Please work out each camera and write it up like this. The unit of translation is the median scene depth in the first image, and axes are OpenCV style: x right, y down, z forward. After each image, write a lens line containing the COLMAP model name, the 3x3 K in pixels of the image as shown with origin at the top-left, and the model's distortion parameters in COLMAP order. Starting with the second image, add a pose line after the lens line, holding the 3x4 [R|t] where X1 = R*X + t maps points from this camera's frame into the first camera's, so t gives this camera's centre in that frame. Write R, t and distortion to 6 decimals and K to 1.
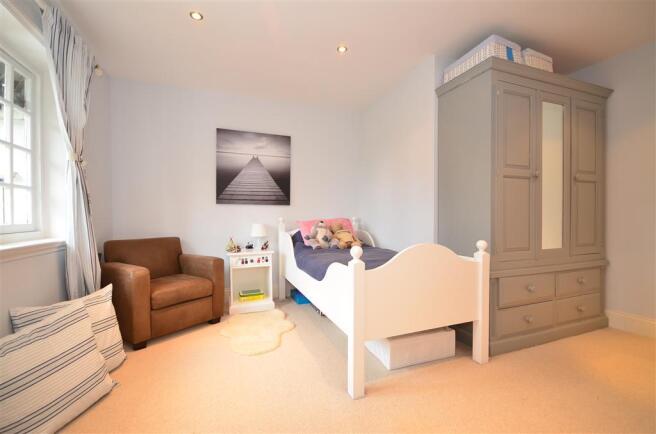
lens RADIAL K [[287.8, 0, 328.0], [0, 287.8, 217.0], [0, 0, 1]] dist [-0.001556, -0.000075]
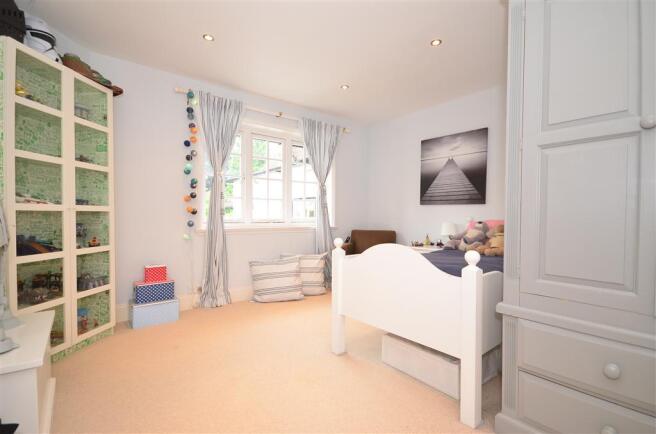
lens RADIAL K [[306.2, 0, 328.0], [0, 306.2, 217.0], [0, 0, 1]] dist [-0.000268, 0.000016]
pose [[0.287918, 0.012939, -0.957568, 0.688704], [-0.017756, 0.999809, 0.008171, 0.000708], [0.957490, 0.014650, 0.288093, 0.267550]]
